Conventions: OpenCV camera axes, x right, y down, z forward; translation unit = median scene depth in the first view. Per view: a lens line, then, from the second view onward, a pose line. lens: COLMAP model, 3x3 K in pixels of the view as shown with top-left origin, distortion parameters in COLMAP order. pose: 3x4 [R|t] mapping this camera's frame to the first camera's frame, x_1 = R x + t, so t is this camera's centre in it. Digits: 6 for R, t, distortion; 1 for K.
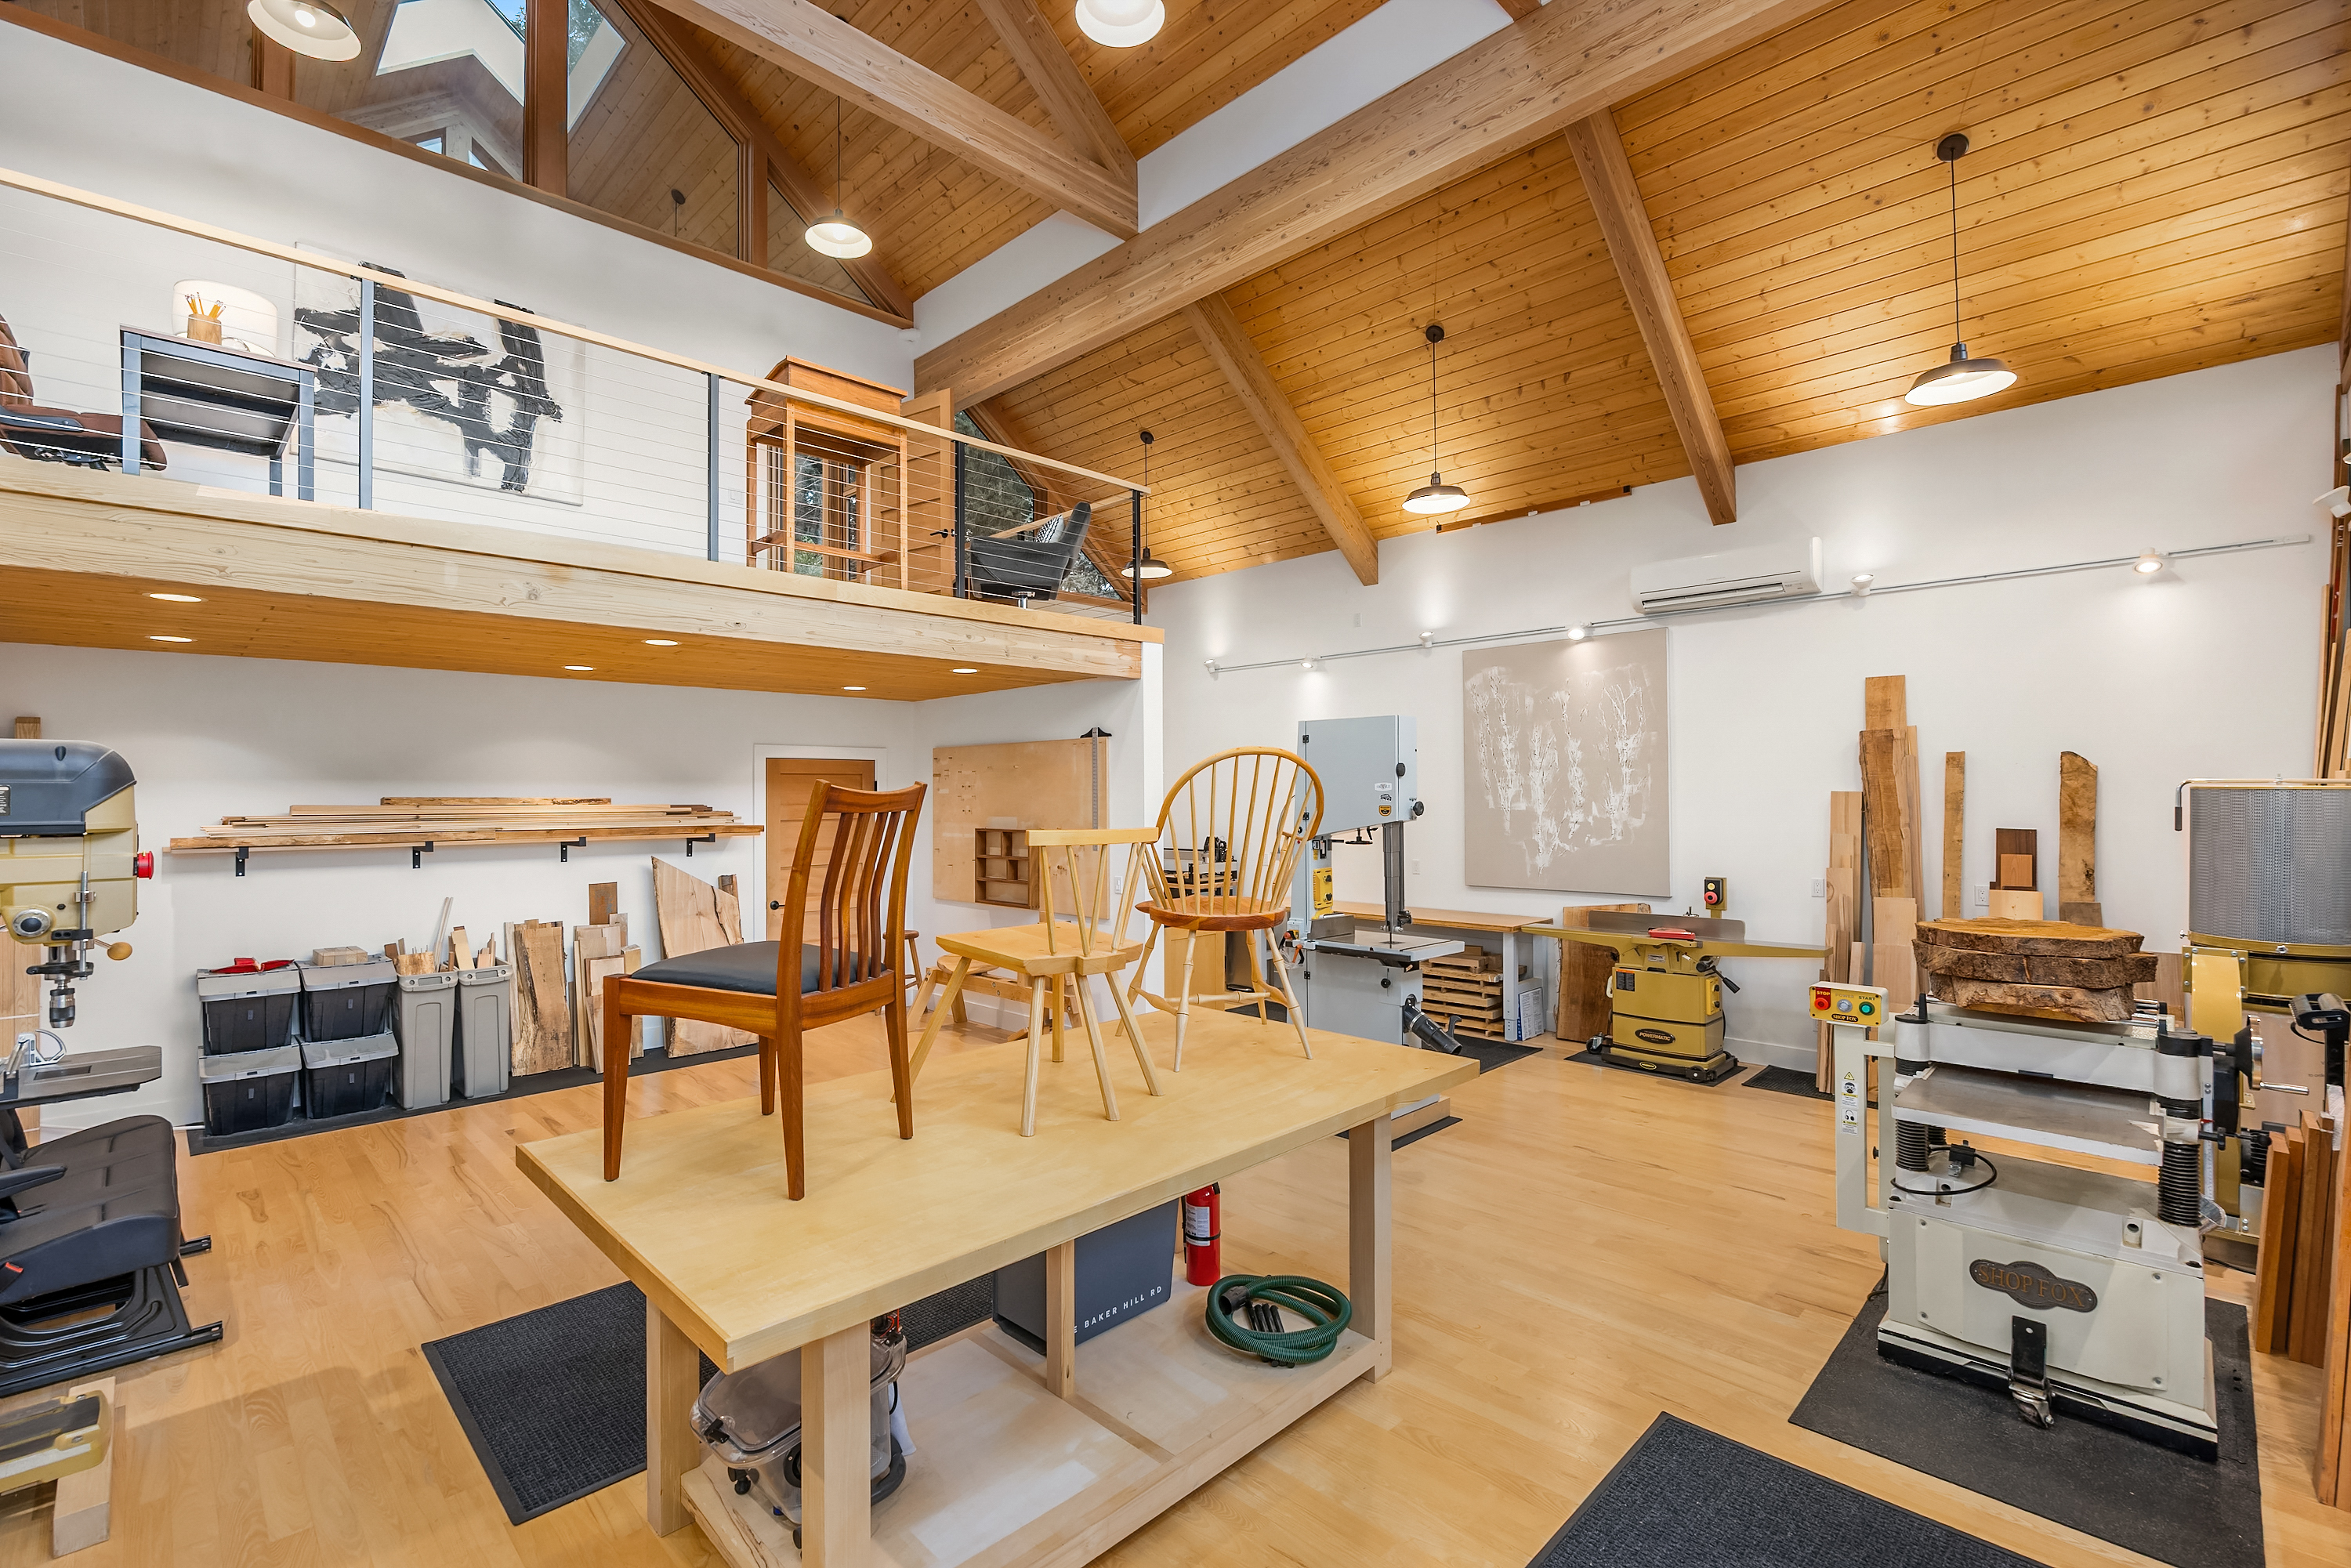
lens RADIAL K [[1083.4, 0, 1176.6], [0, 1083.4, 791.7], [0, 0, 1]] dist [-0.000992, -0.000419]
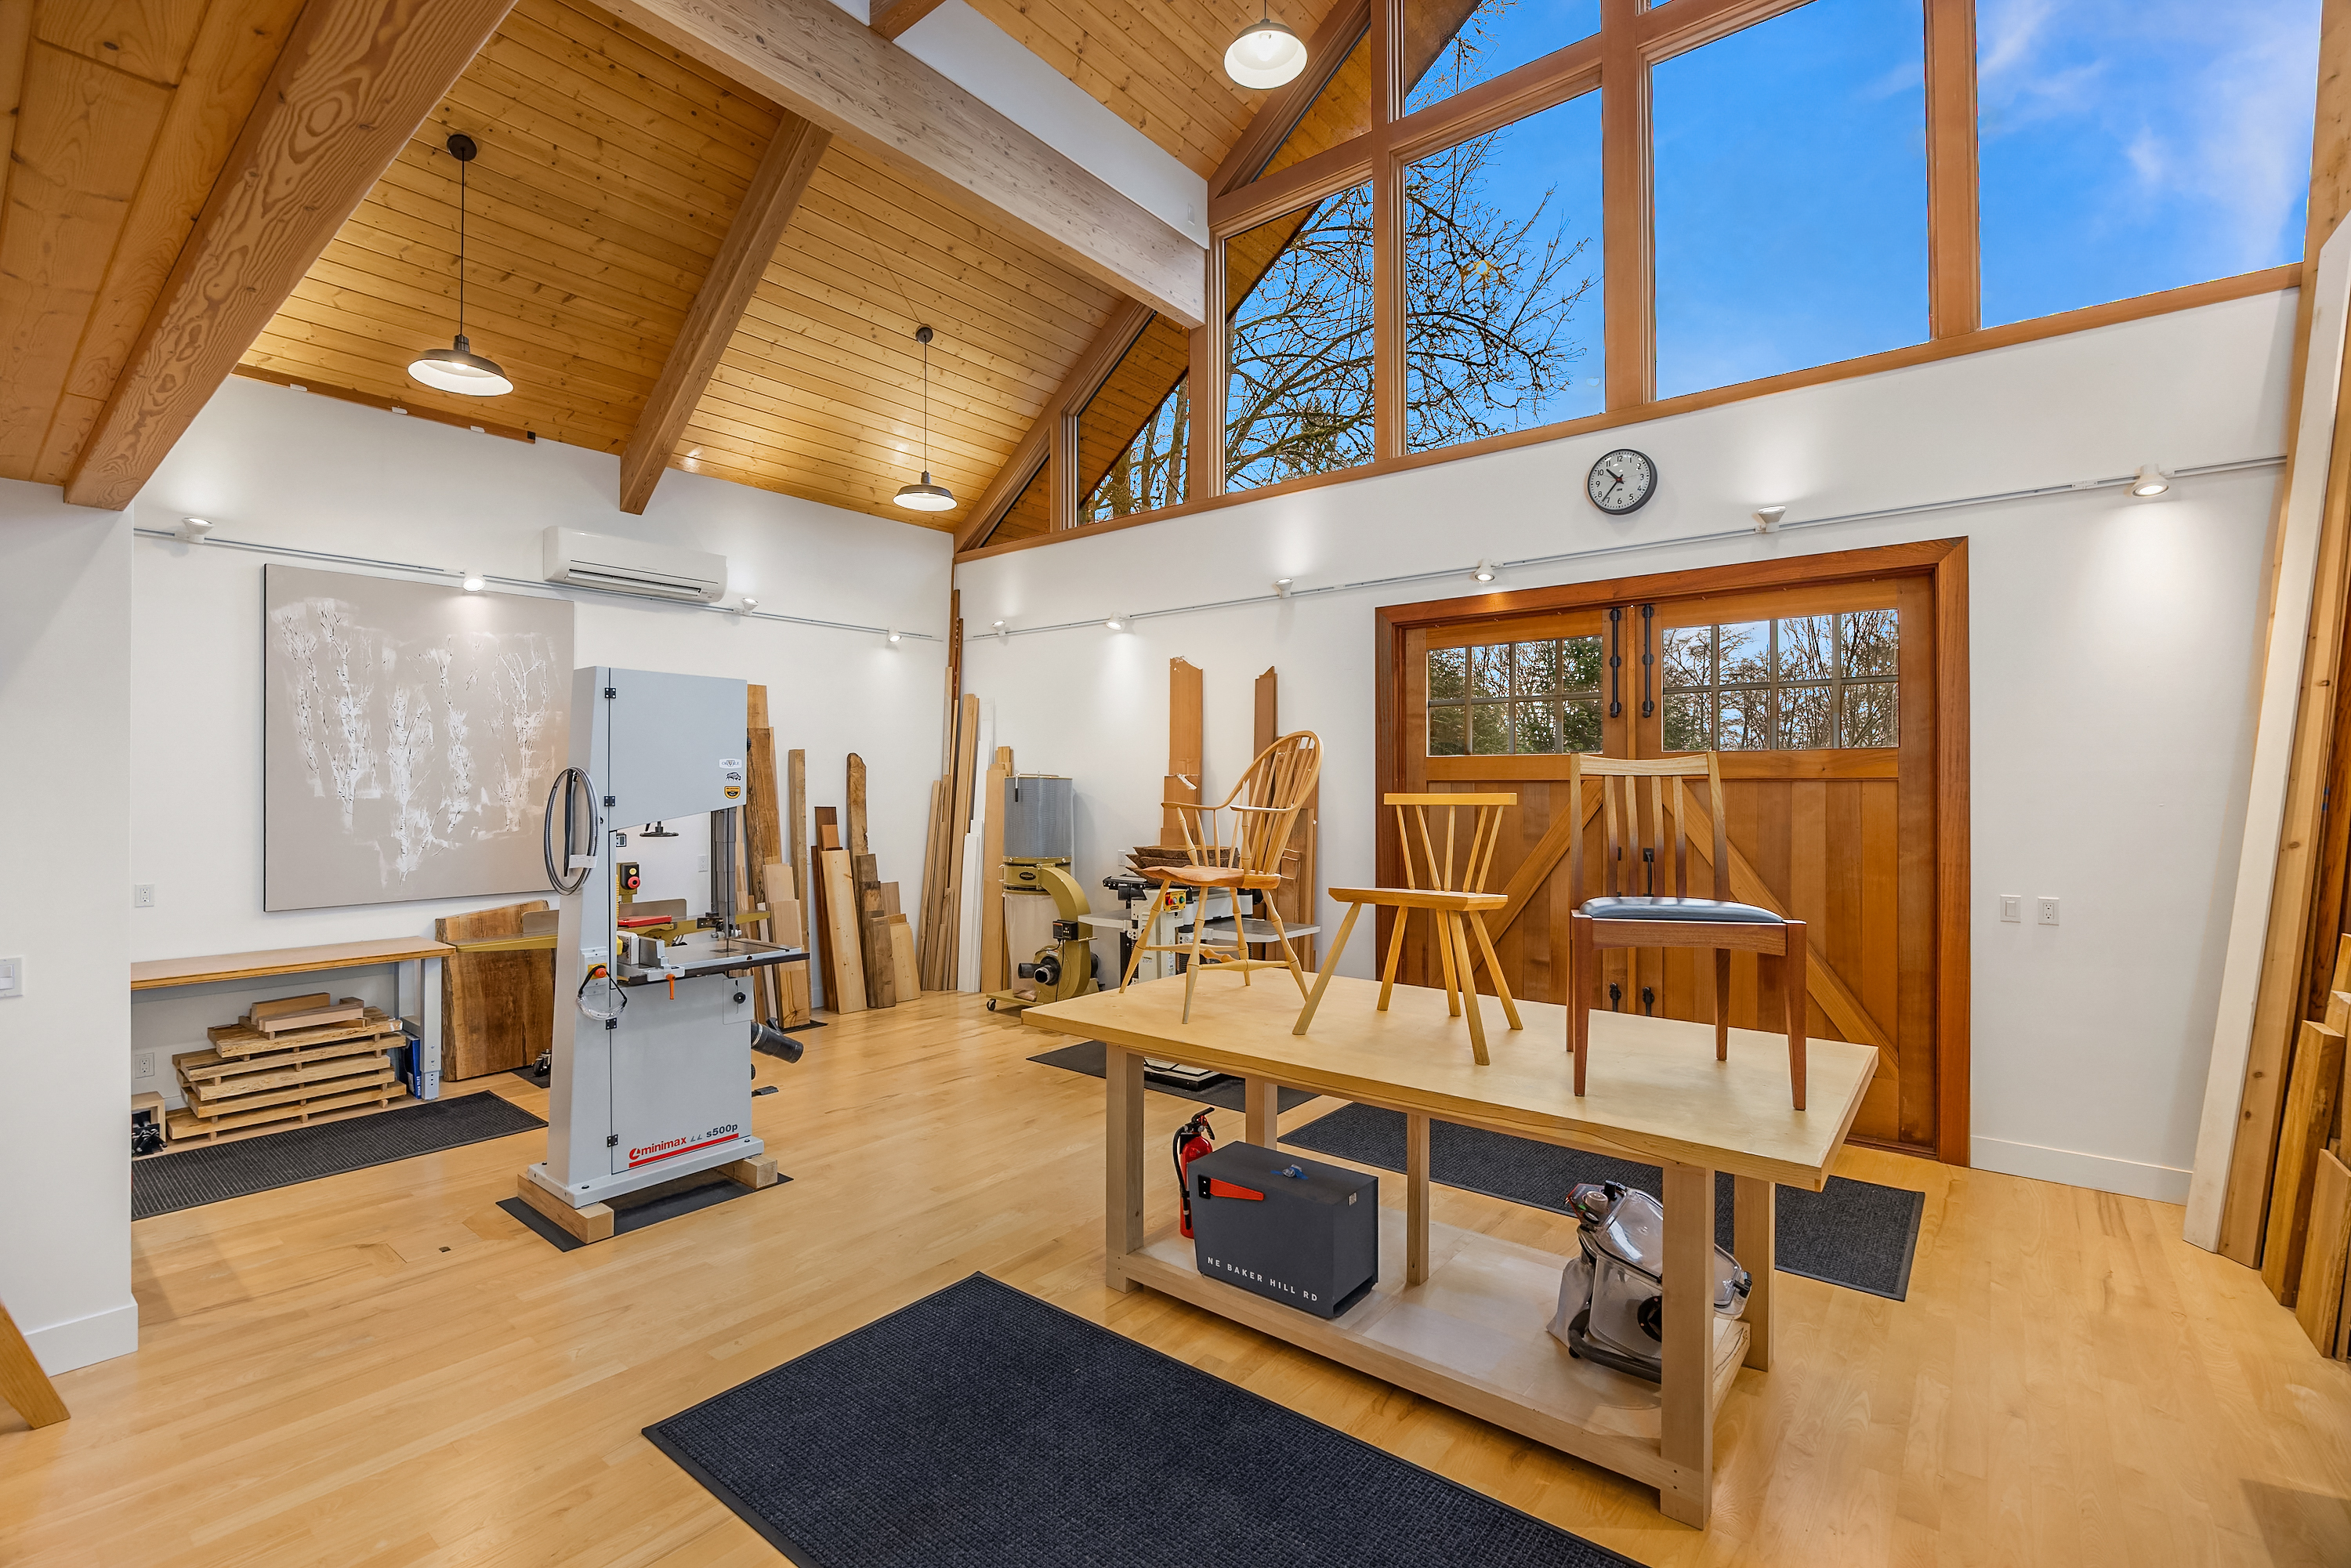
lens RADIAL K [[1043.9, 0, 1176.1], [0, 1043.9, 788.8], [0, 0, 1]] dist [-0.002869, -0.000158]
pose [[-0.117664, 0.004289, 0.993044, -0.480986], [-0.001140, 0.999989, -0.004454, 0.013334], [-0.993053, -0.001656, -0.117657, 0.560489]]
